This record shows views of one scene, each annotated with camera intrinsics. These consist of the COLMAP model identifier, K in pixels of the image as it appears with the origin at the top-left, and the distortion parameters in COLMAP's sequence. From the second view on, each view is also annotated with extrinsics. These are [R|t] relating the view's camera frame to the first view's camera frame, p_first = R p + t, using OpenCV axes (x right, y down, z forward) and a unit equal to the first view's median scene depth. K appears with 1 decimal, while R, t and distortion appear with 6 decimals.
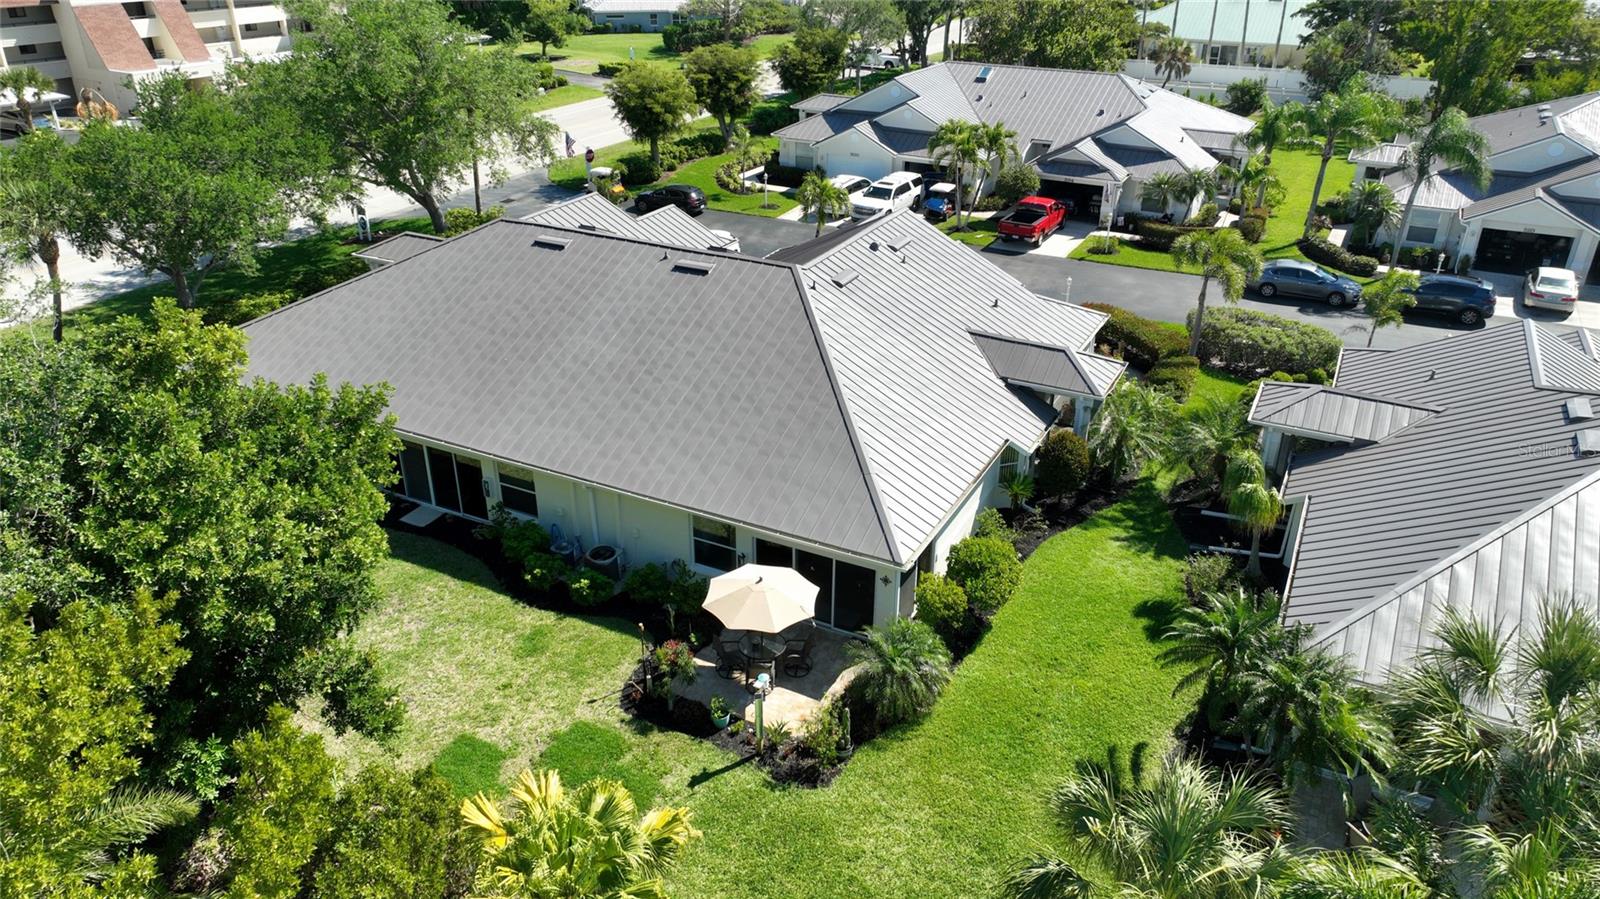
lens RADIAL K [[1121.9, 0, 800.0], [0, 1121.9, 449.5], [0, 0, 1]] dist [0.004991, 0.003450]
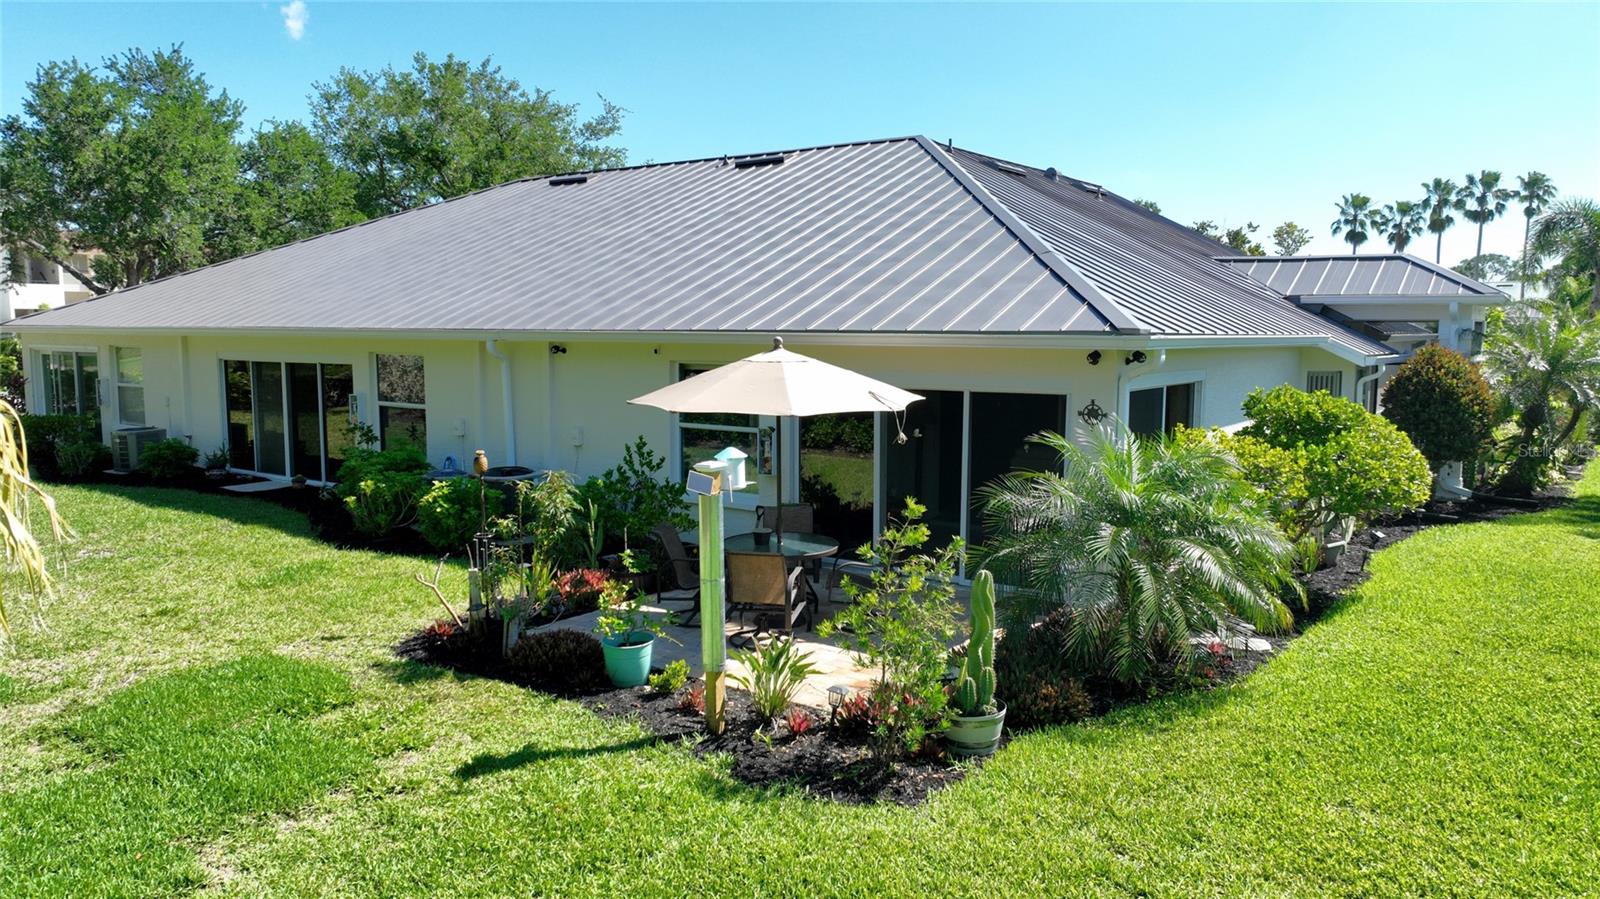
lens RADIAL K [[1121.9, 0, 800.0], [0, 1121.9, 449.5], [0, 0, 1]] dist [0.004991, 0.003450]
pose [[0.988507, 0.014928, -0.150436, 0.030843], [-0.066413, 0.936825, -0.343435, 0.257693], [0.135805, 0.349479, 0.927050, 0.571164]]
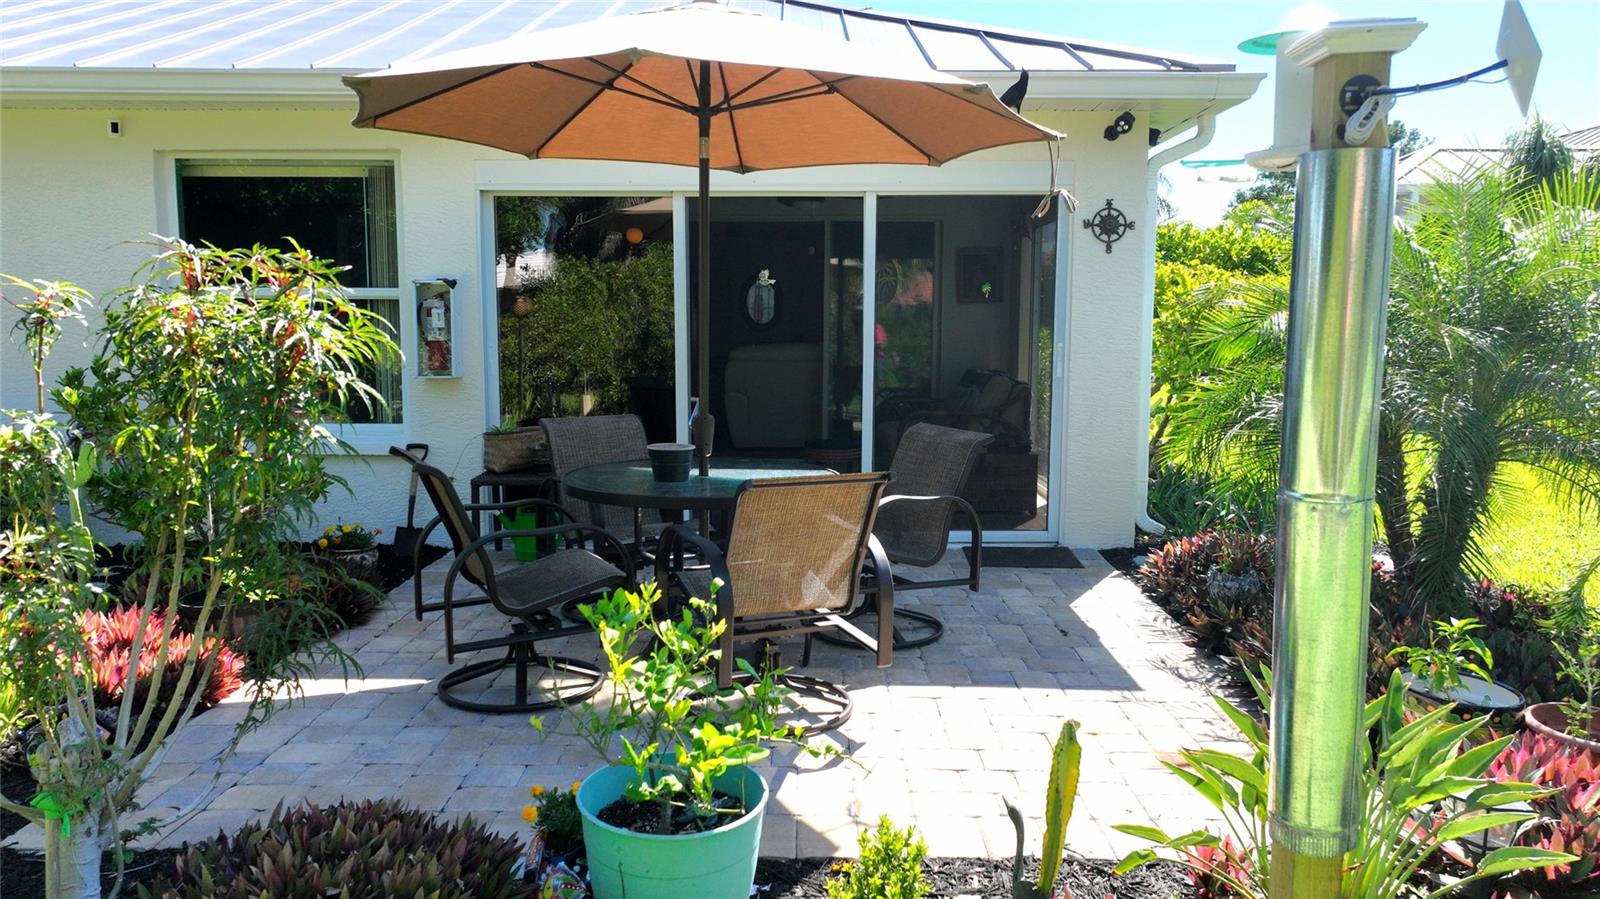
lens RADIAL K [[1121.9, 0, 800.0], [0, 1121.9, 449.5], [0, 0, 1]] dist [0.004991, 0.003450]
pose [[0.886897, -0.051996, 0.459031, -0.092296], [0.206299, 0.933642, -0.292835, 0.206529], [-0.413344, 0.354413, 0.838772, 0.782423]]
